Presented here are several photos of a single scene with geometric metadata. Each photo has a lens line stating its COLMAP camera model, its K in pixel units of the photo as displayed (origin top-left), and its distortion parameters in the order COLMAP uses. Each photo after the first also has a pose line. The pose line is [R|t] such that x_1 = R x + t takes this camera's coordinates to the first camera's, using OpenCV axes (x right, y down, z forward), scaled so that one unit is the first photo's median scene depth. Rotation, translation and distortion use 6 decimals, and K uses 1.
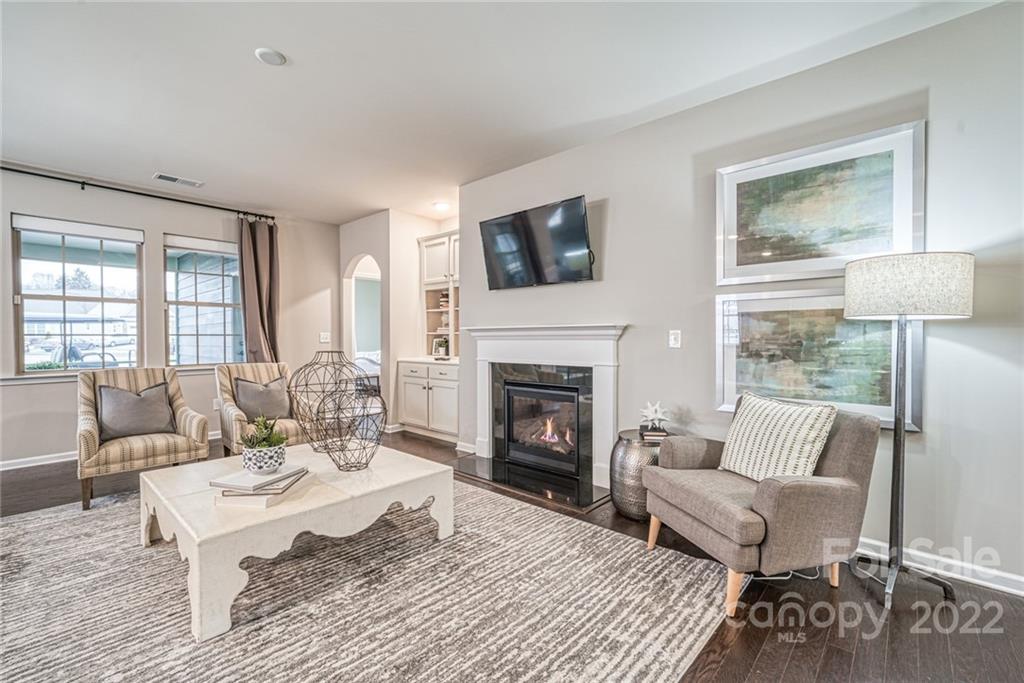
lens RADIAL K [[434.5, 0, 512.0], [0, 434.5, 341.5], [0, 0, 1]] dist [-0.001907, -0.000179]
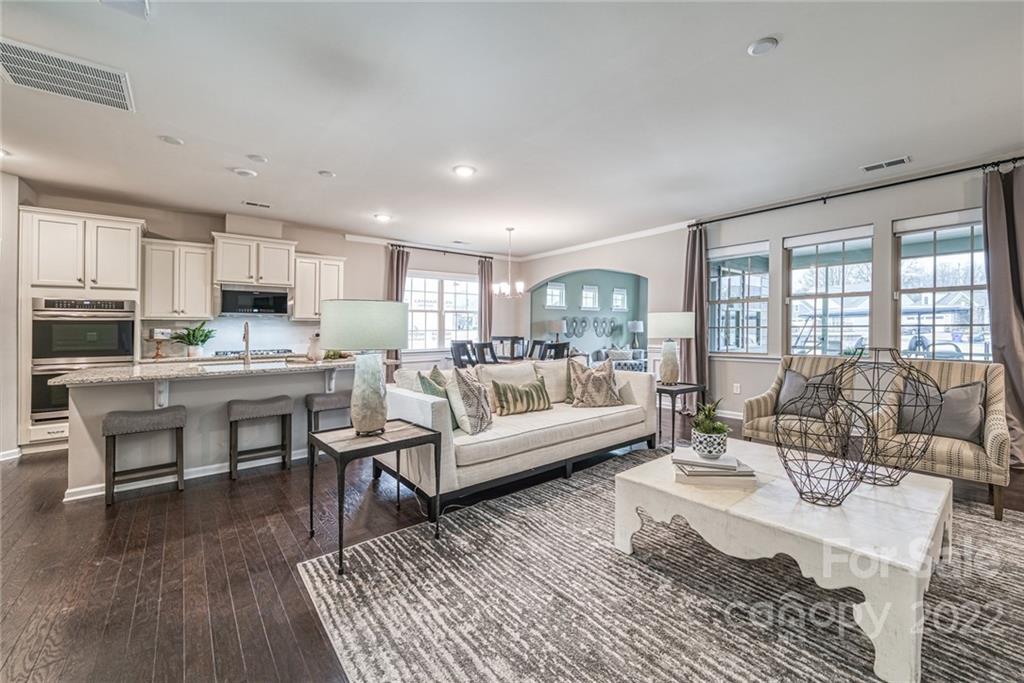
lens RADIAL K [[422.9, 0, 512.4], [0, 422.9, 323.9], [0, 0, 1]] dist [-0.021110, -0.000235]
pose [[-0.157935, -0.010627, -0.987392, 0.460607], [-0.004529, 0.999939, -0.010038, -0.011841], [0.987439, 0.002887, -0.157974, 0.591169]]
